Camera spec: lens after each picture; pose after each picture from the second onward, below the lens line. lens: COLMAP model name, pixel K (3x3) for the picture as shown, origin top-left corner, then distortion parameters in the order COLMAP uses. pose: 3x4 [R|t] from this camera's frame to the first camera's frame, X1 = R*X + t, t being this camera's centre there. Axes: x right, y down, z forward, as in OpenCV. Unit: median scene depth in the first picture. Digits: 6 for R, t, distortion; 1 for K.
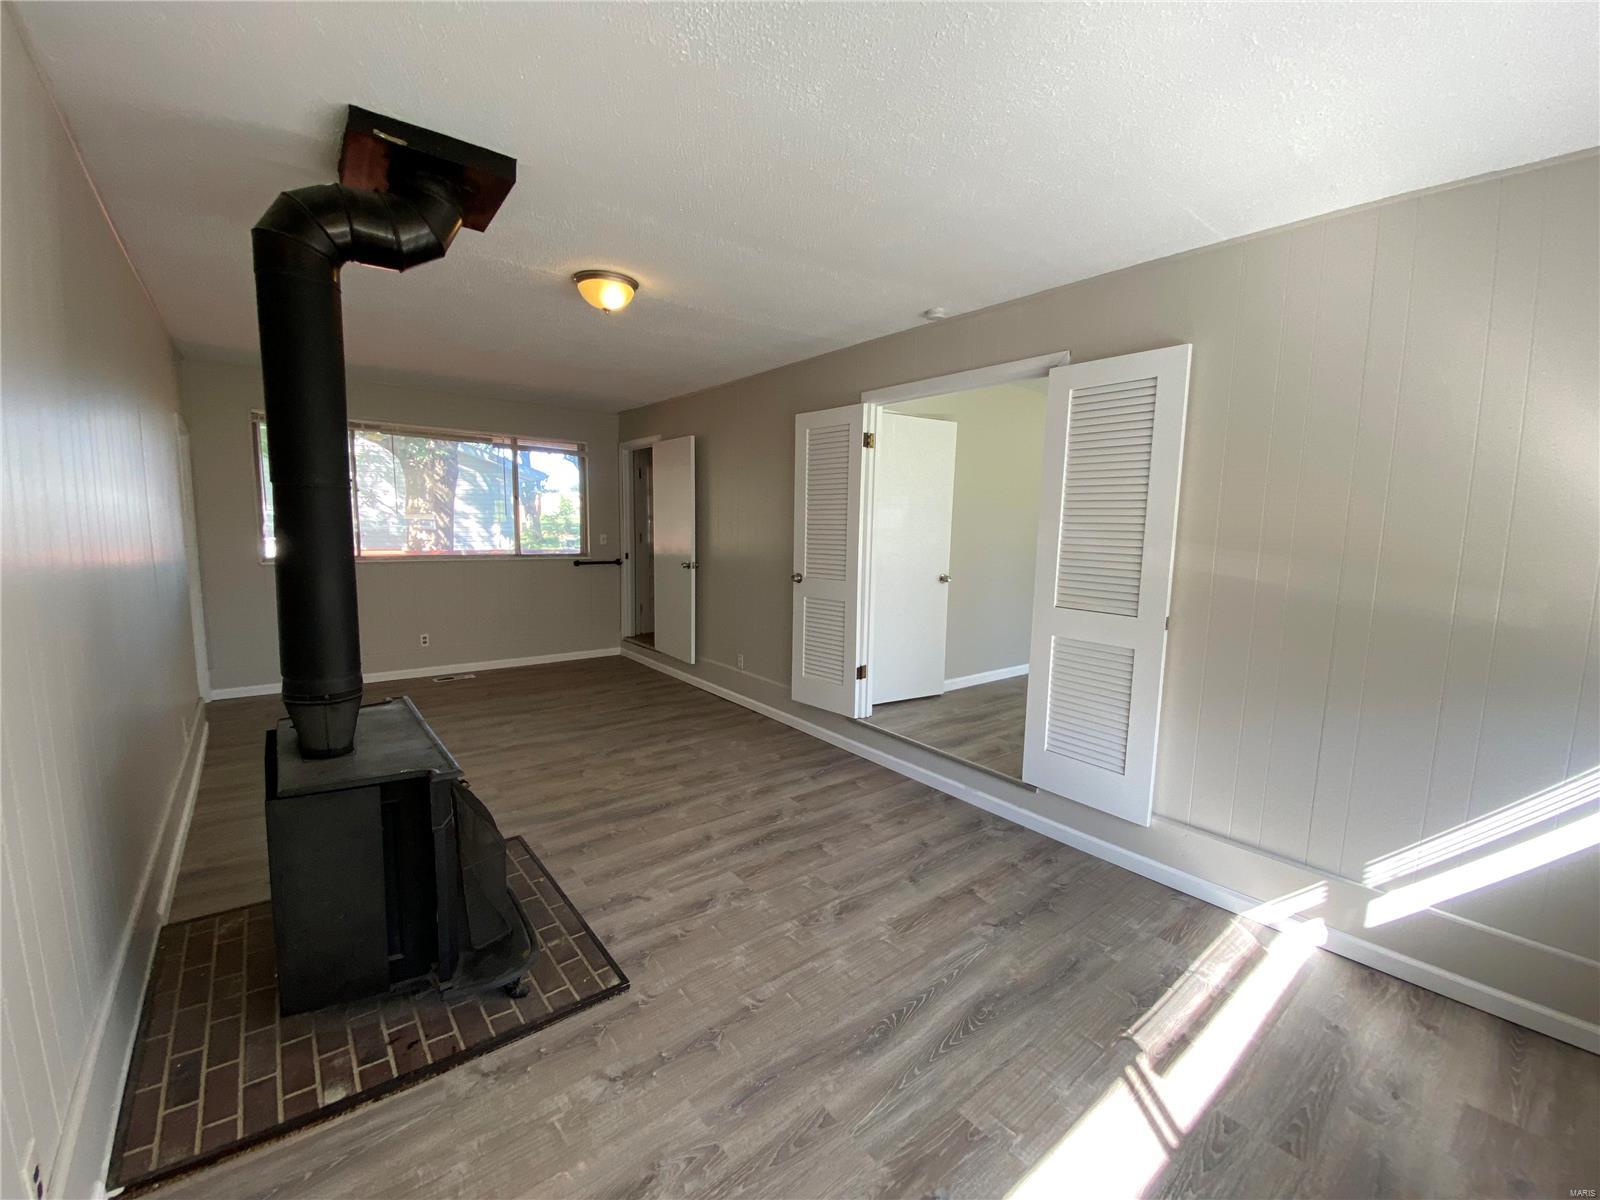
lens RADIAL K [[664.5, 0, 793.4], [0, 664.5, 598.6], [0, 0, 1]] dist [0.002286, -0.014879]
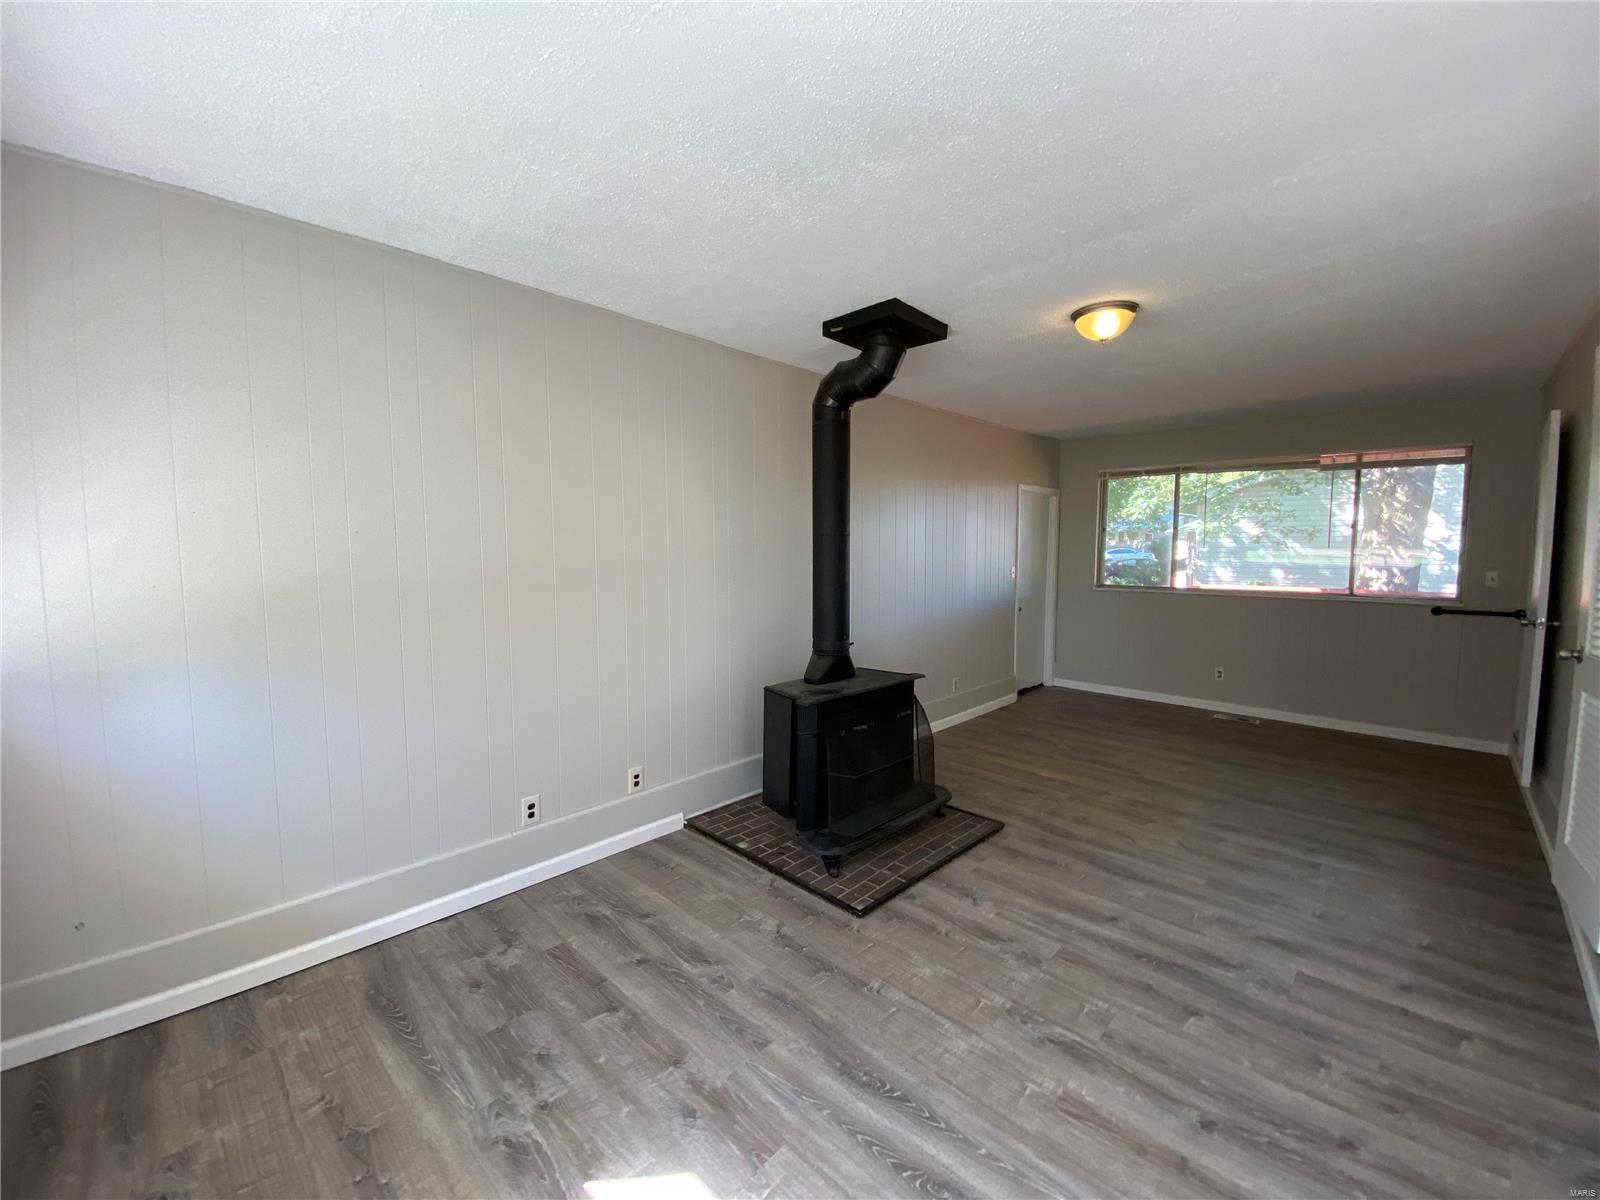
lens RADIAL K [[664.5, 0, 793.4], [0, 664.5, 598.6], [0, 0, 1]] dist [0.002286, -0.014879]
pose [[0.113900, 0.069817, -0.991036, 0.705034], [-0.123586, 0.990775, 0.055595, -0.050863], [0.985776, 0.116146, 0.121477, 0.484796]]
